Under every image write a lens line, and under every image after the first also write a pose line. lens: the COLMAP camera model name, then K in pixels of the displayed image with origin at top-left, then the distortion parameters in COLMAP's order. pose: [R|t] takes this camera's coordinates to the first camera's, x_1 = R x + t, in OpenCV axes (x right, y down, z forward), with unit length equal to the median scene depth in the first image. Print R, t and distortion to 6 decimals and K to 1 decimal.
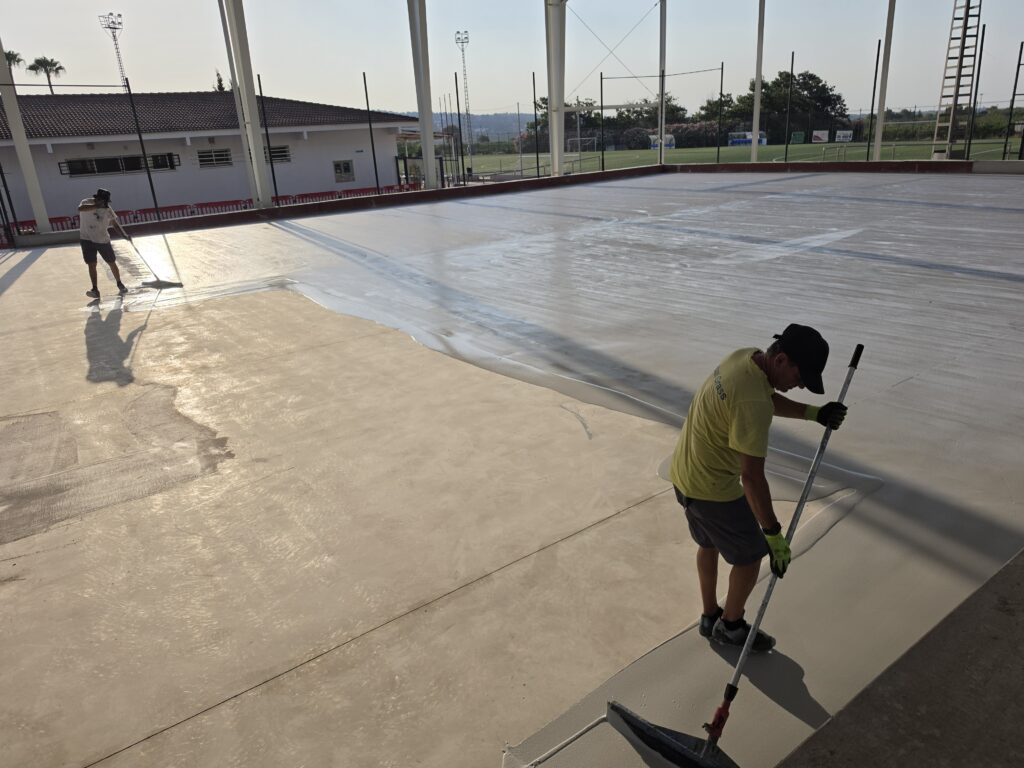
lens RADIAL K [[698.5, 0, 508.9], [0, 698.5, 382.3], [0, 0, 1]] dist [0.078006, -0.091601]
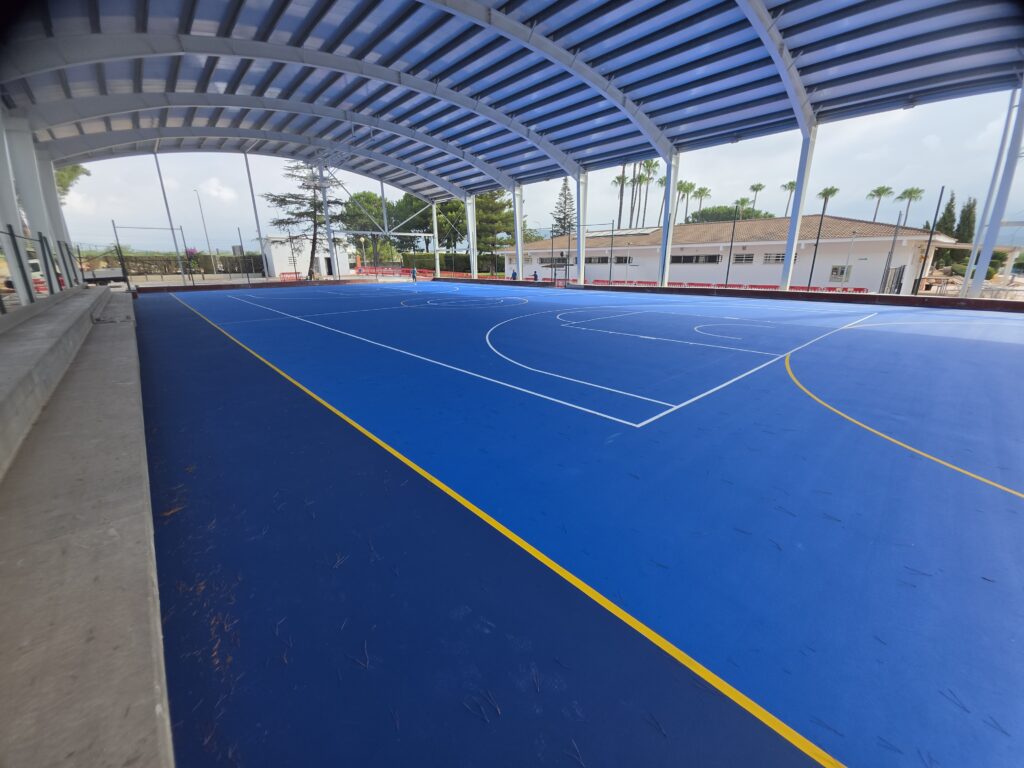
lens RADIAL K [[409.1, 0, 514.1], [0, 409.1, 382.7], [0, 0, 1]] dist [-0.000072, -0.000472]
pose [[0.113604, 0.336827, -0.934688, 0.678093], [-0.329290, 0.900369, 0.284437, -0.202833], [0.937370, 0.275471, 0.213199, 0.503543]]
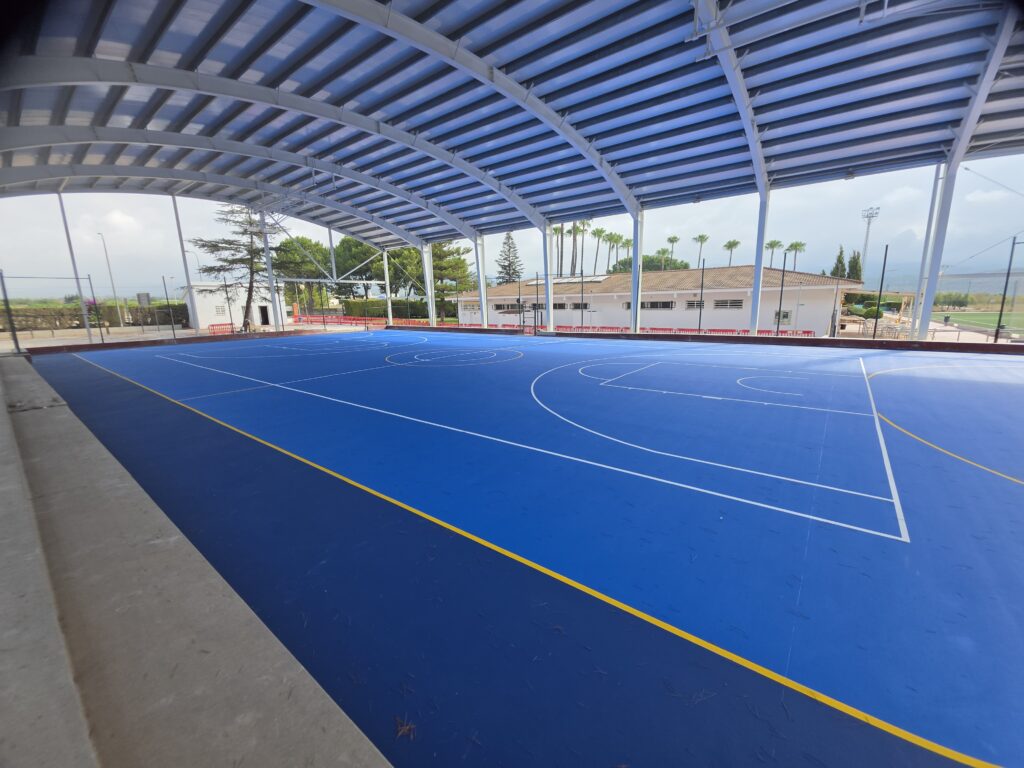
lens RADIAL K [[407.5, 0, 516.3], [0, 407.5, 381.7], [0, 0, 1]] dist [0.000775, -0.000342]
pose [[0.285720, 0.233300, -0.929481, 0.597671], [-0.316973, 0.938329, 0.138084, -0.179315], [0.904374, 0.255167, 0.342049, 0.395743]]
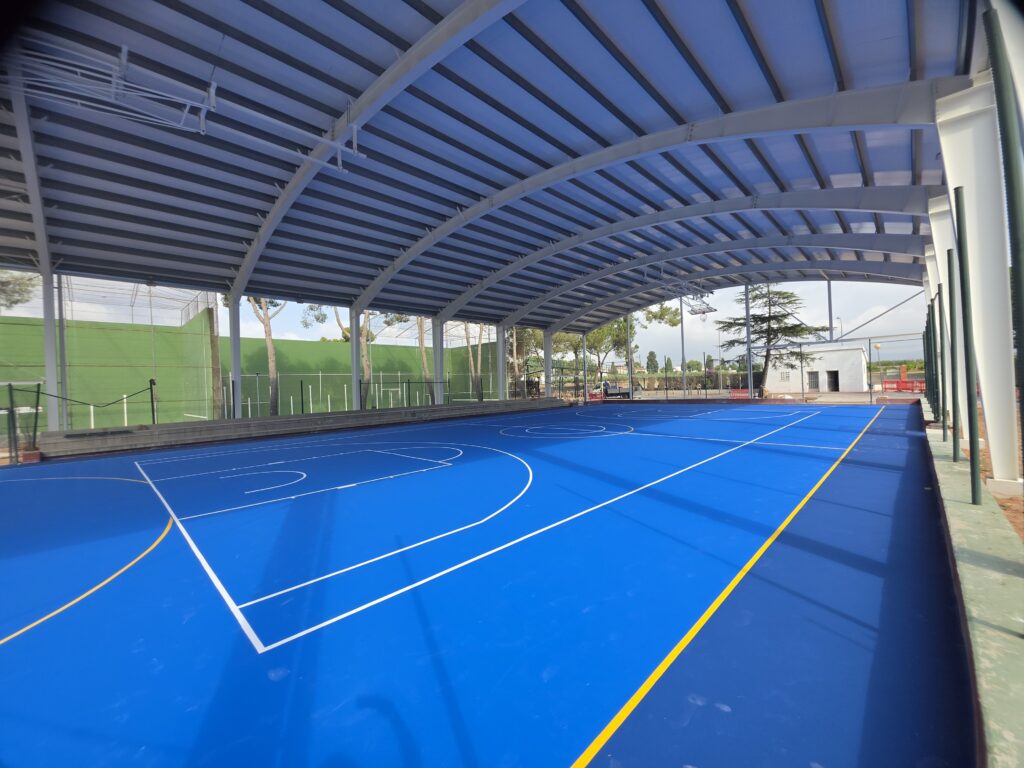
lens RADIAL K [[414.8, 0, 510.9], [0, 414.8, 374.6], [0, 0, 1]] dist [0.009998, -0.010247]
pose [[-0.979948, 0.090361, -0.177585, 0.068473], [0.031232, 0.949898, 0.310994, -0.449469], [0.196790, 0.299212, -0.933673, 1.269247]]
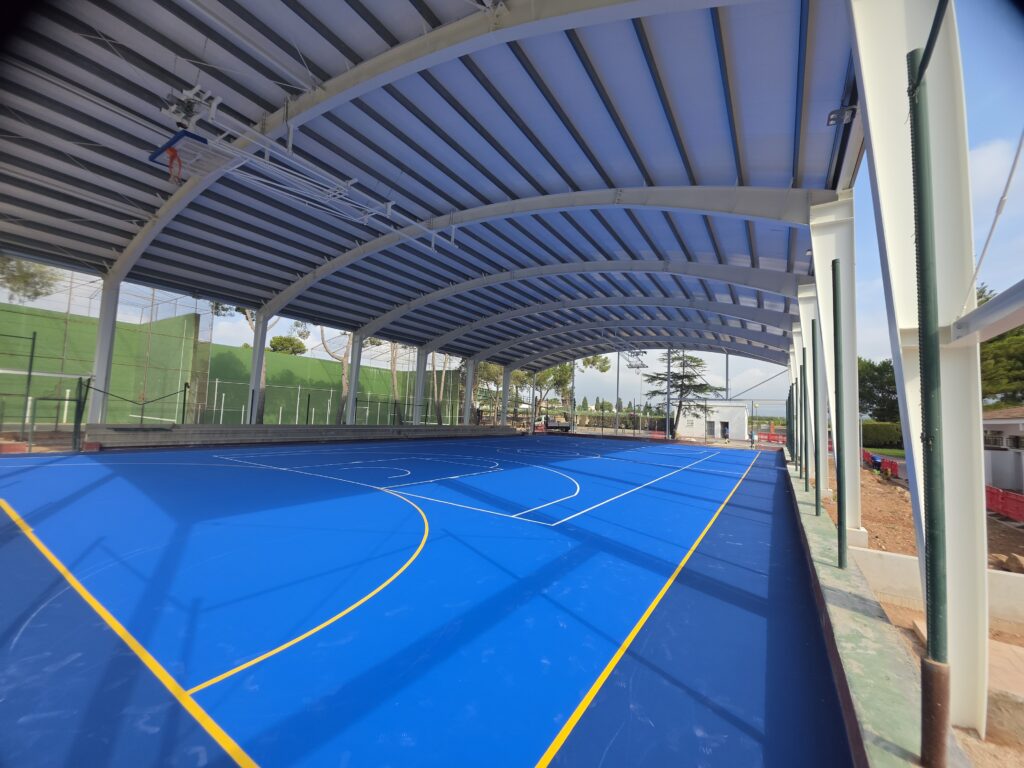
lens RADIAL K [[412.8, 0, 508.9], [0, 412.8, 386.4], [0, 0, 1]] dist [0.000701, -0.000107]
pose [[-0.931952, -0.007249, -0.362509, 0.307167], [-0.111125, 0.957396, 0.266540, -0.521183], [0.345132, 0.288686, -0.893053, 1.417788]]
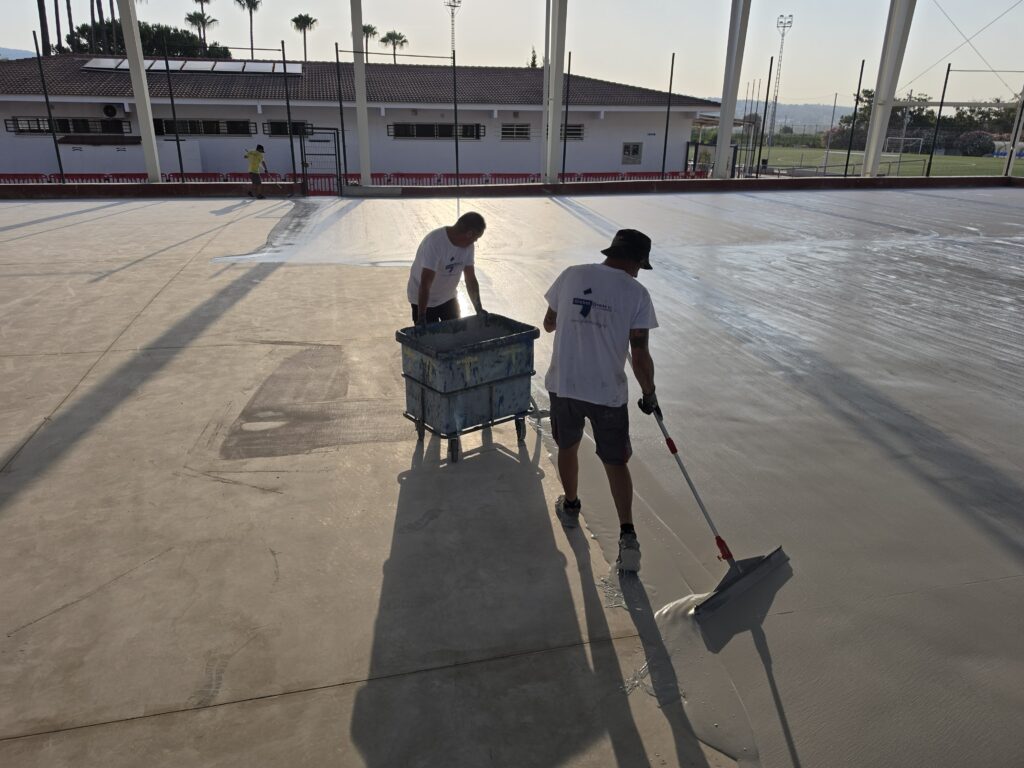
lens RADIAL K [[698.5, 0, 508.9], [0, 698.5, 382.3], [0, 0, 1]] dist [0.078006, -0.091601]
pose [[0.923515, 0.193939, -0.330920, -0.003852], [-0.187195, 0.980921, 0.052465, -0.002747], [0.334782, 0.013494, 0.942199, 0.012702]]
